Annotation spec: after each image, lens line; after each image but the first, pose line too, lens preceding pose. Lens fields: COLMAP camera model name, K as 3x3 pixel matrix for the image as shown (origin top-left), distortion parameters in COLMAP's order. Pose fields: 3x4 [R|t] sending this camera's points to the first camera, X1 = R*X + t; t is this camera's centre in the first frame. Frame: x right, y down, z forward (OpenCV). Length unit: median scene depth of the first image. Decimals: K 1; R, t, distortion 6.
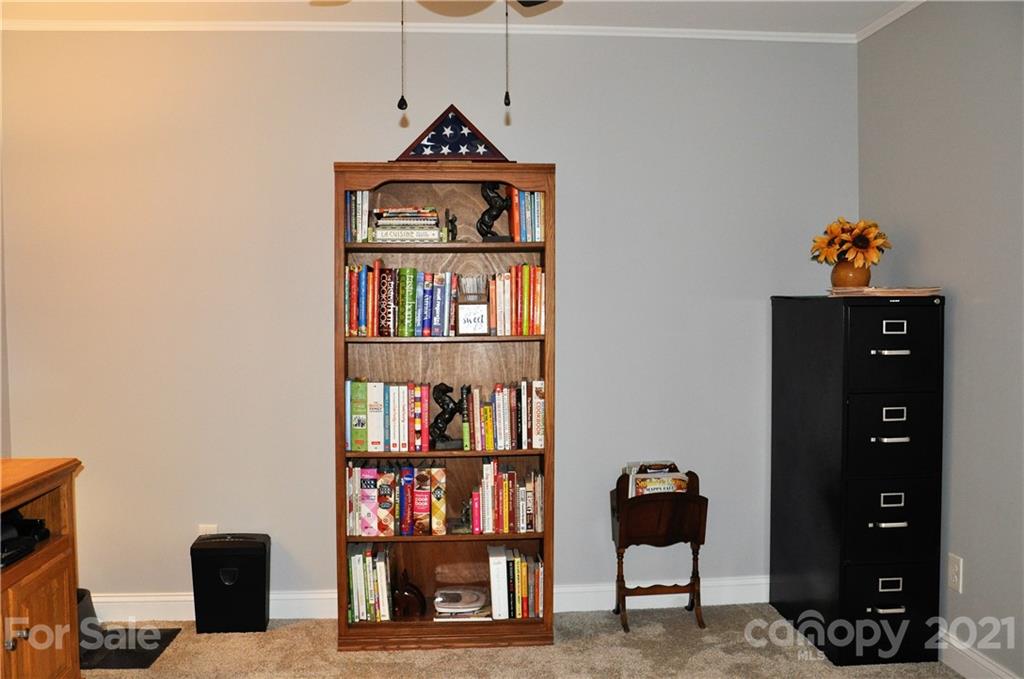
lens RADIAL K [[873.2, 0, 512.0], [0, 873.2, 339.5], [0, 0, 1]] dist [-0.141835, 0.143030]
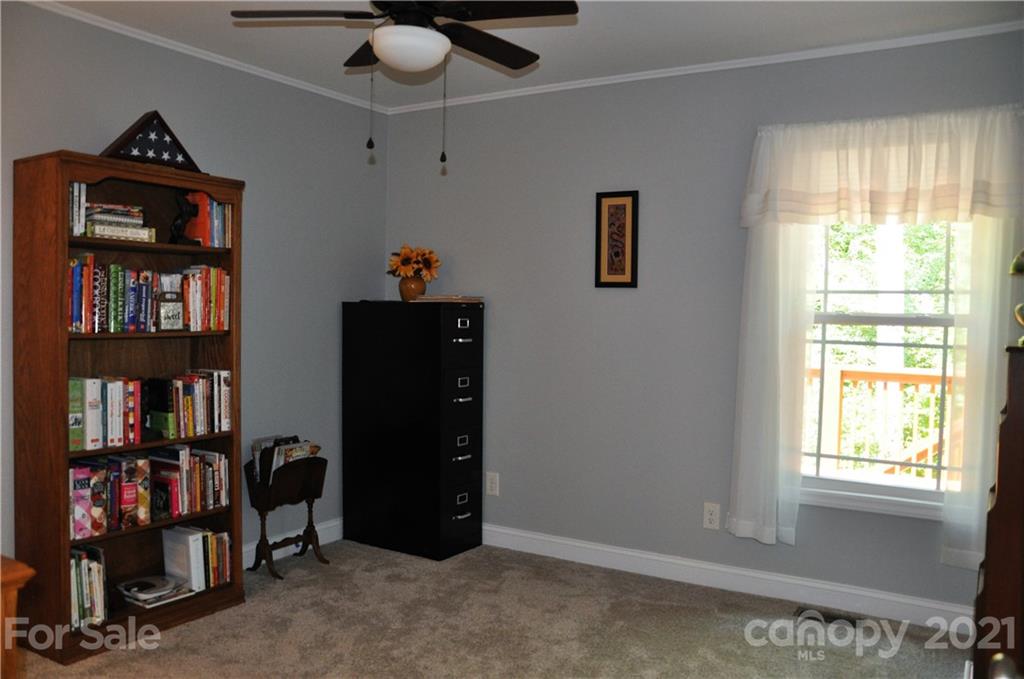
lens RADIAL K [[873.2, 0, 512.0], [0, 873.2, 339.5], [0, 0, 1]] dist [-0.141835, 0.143030]
pose [[0.573483, -0.013410, 0.819108, -0.667370], [0.012911, 0.999890, 0.007331, 0.003378], [-0.819116, 0.006371, 0.573593, 0.056507]]
